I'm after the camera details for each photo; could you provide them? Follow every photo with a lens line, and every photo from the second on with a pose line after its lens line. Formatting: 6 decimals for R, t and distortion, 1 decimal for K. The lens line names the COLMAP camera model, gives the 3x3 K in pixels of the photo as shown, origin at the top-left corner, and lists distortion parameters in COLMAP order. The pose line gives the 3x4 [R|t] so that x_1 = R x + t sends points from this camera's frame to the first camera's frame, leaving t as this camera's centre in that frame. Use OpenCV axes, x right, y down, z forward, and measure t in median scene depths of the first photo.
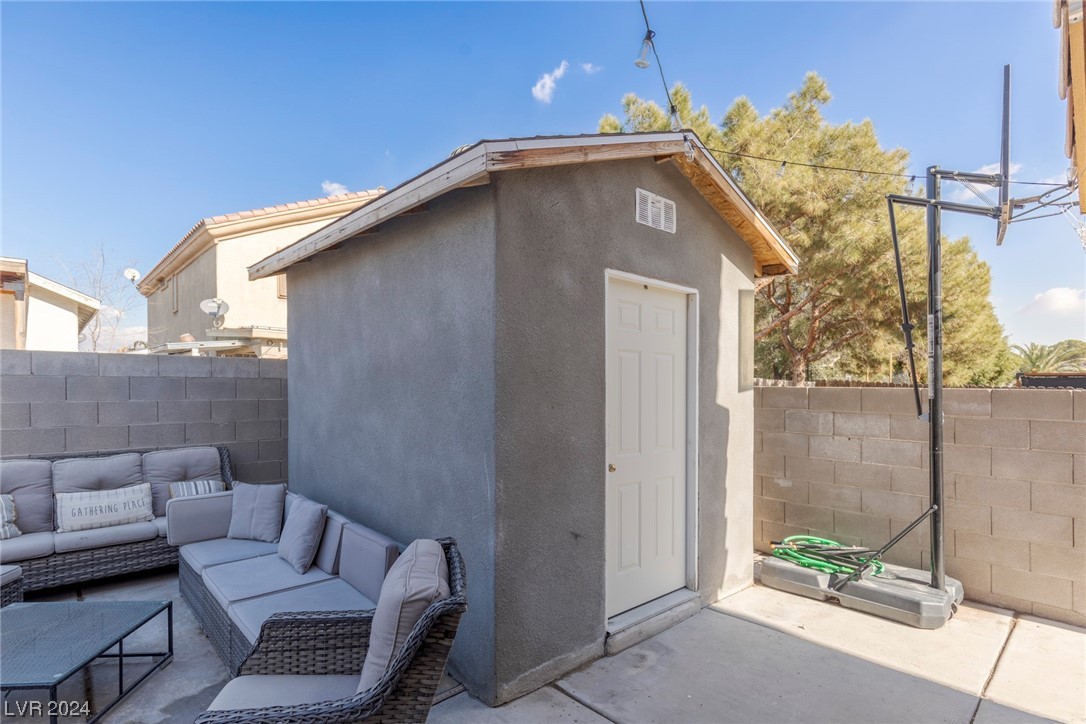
lens RADIAL K [[540.9, 0, 537.8], [0, 540.9, 384.1], [0, 0, 1]] dist [0.006091, 0.000192]
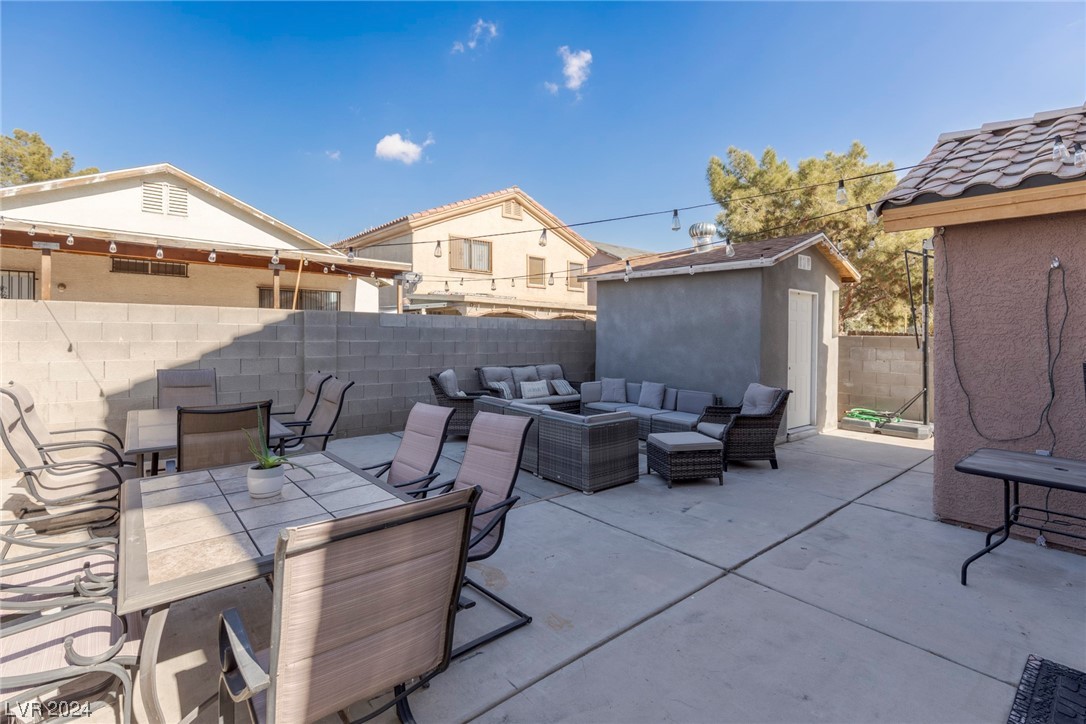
lens RADIAL K [[500.4, 0, 549.4], [0, 500.4, 334.8], [0, 0, 1]] dist [0.015061, -0.000079]
pose [[0.999289, 0.004040, -0.037477, -0.567717], [-0.003862, 0.999981, 0.004817, -0.003378], [0.037496, -0.004668, 0.999286, -0.871925]]
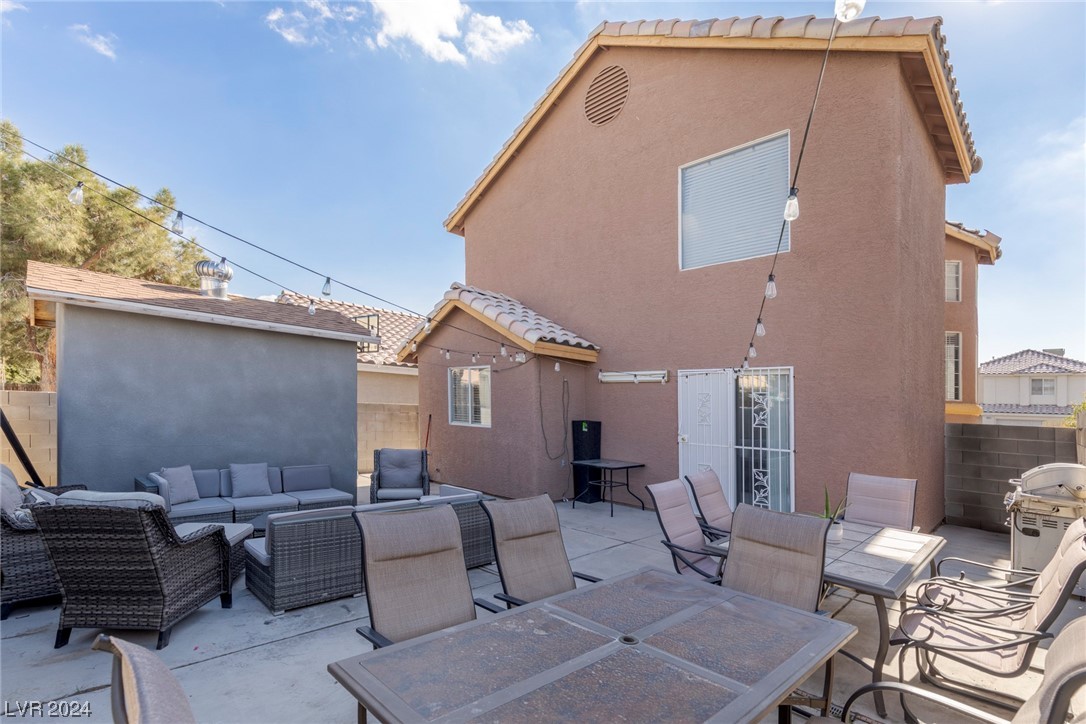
lens RADIAL K [[500.4, 0, 542.9], [0, 500.4, 364.6], [0, 0, 1]] dist [0.015061, -0.000079]
pose [[-0.043106, 0.074628, 0.996279, -1.579169], [-0.037031, 0.996402, -0.076239, -0.022501], [-0.998384, -0.040180, -0.040188, 0.039621]]
